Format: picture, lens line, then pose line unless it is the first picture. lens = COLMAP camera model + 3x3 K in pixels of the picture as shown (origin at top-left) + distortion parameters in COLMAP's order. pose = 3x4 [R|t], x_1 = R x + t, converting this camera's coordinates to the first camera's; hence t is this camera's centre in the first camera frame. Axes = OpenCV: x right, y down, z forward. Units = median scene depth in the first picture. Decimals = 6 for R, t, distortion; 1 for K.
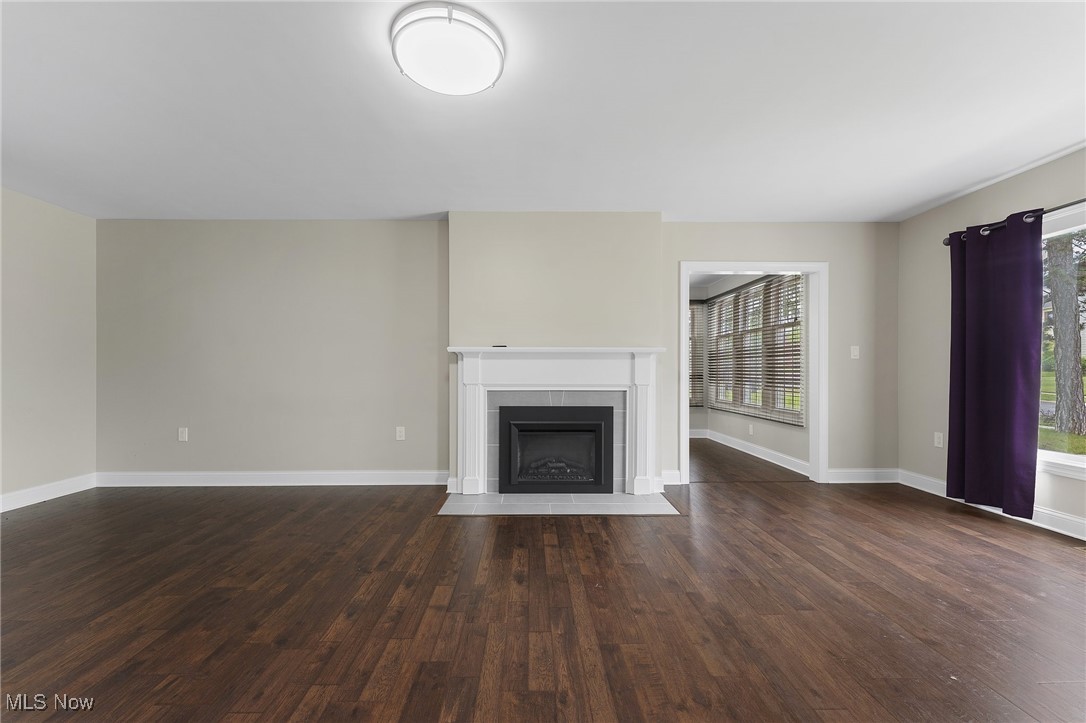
lens RADIAL K [[436.0, 0, 533.4], [0, 436.0, 367.6], [0, 0, 1]] dist [0.002149, 0.000012]
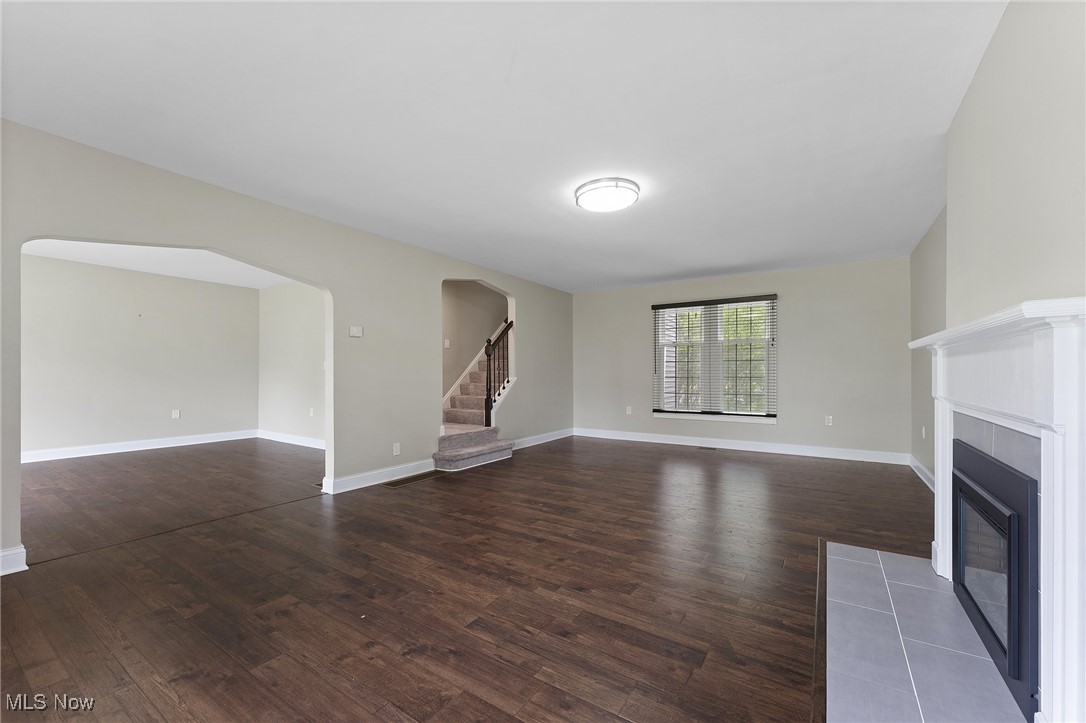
lens RADIAL K [[436.0, 0, 541.8], [0, 436.0, 366.0], [0, 0, 1]] dist [0.002149, 0.000012]
pose [[-0.558700, -0.013445, -0.829261, 1.561720], [0.003726, 0.999818, -0.018721, 0.004923], [0.829361, -0.013549, -0.558548, 1.937963]]
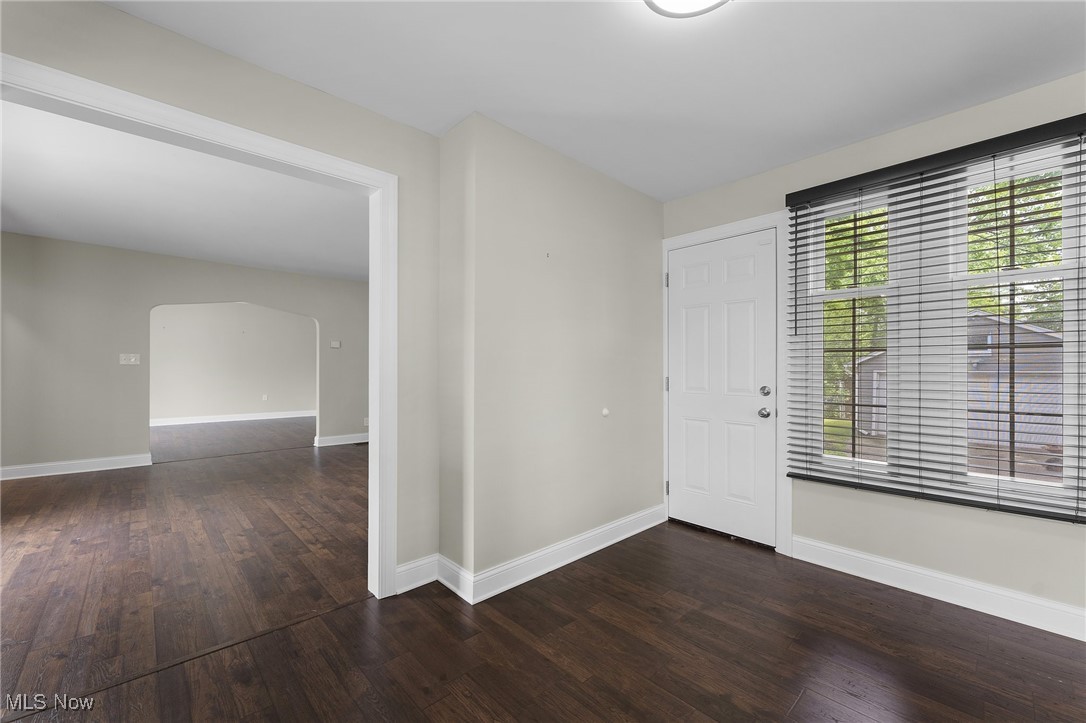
lens RADIAL K [[436.0, 0, 537.9], [0, 436.0, 365.1], [0, 0, 1]] dist [0.002149, 0.000012]
pose [[-0.741903, -0.007338, -0.670467, 1.360065], [0.000942, 0.999928, -0.011986, -0.009406], [0.670506, -0.009523, -0.741843, 3.712125]]
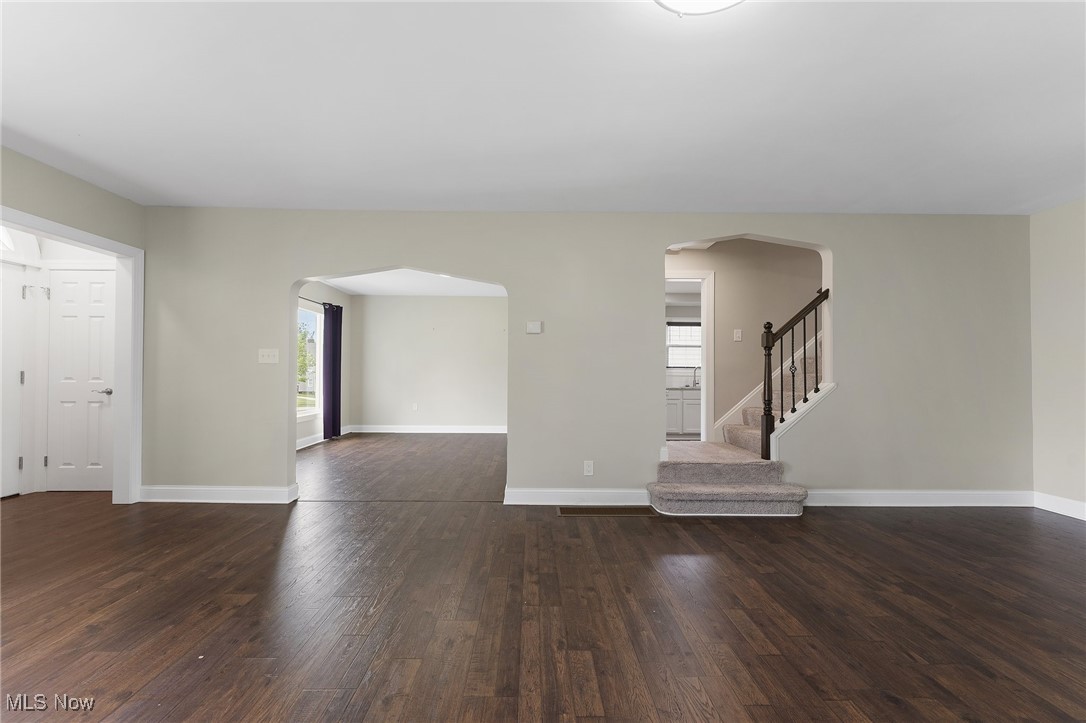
lens RADIAL K [[436.0, 0, 531.5], [0, 436.0, 367.1], [0, 0, 1]] dist [0.002149, 0.000012]
pose [[-0.999960, -0.006219, 0.006436, 0.124625], [-0.006365, 0.999717, -0.022933, 0.009730], [-0.006292, -0.022973, -0.999716, 1.885599]]
